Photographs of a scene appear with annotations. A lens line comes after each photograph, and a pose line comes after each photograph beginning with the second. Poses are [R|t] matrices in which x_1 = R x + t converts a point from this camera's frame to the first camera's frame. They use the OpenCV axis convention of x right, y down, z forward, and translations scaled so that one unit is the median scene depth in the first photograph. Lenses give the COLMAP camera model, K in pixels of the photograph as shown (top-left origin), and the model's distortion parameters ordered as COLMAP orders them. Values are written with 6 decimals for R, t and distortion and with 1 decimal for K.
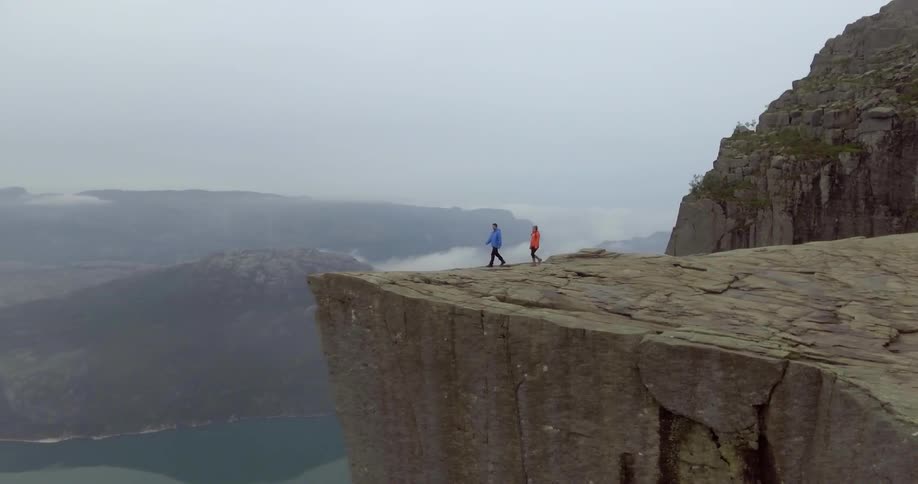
lens RADIAL K [[514.4, 0, 465.3], [0, 514.4, 239.0], [0, 0, 1]] dist [-0.016711, -0.000267]
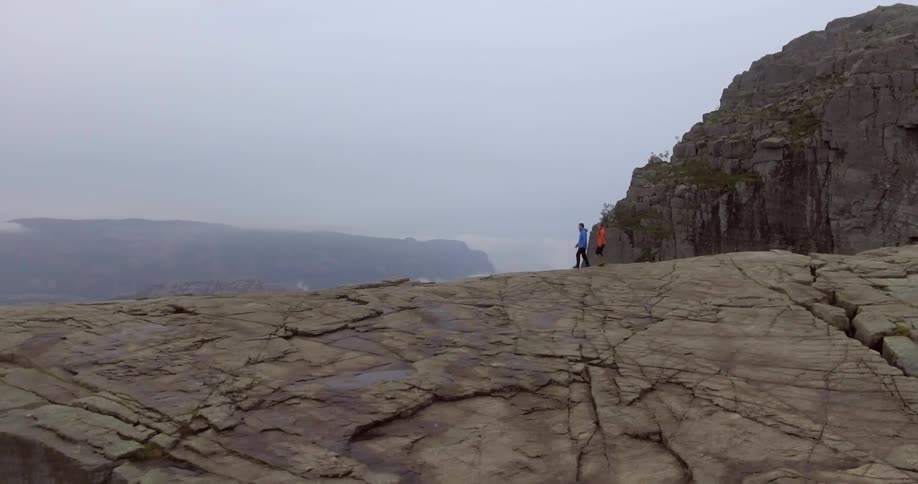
lens RADIAL K [[514.4, 0, 457.3], [0, 514.4, 238.5], [0, 0, 1]] dist [-0.016711, -0.000267]
pose [[0.997084, 0.003306, 0.076234, 0.098339], [0.001304, 0.998177, -0.060337, 0.001920], [-0.076294, 0.060261, 0.995263, 0.038896]]
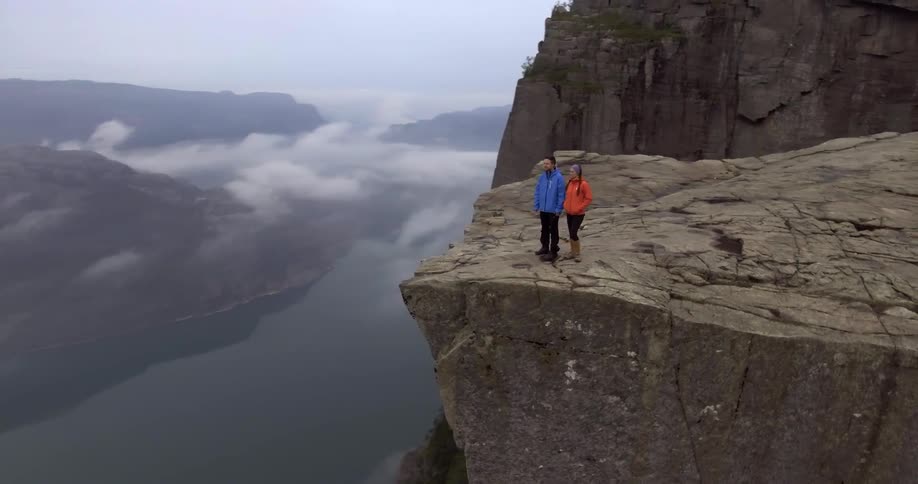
lens RADIAL K [[514.4, 0, 463.0], [0, 514.4, 242.8], [0, 0, 1]] dist [-0.016711, -0.000267]
pose [[0.922670, -0.115244, 0.367965, -0.076163], [0.029299, 0.972486, 0.231110, -0.011332], [-0.384475, -0.202457, 0.900661, 0.108219]]
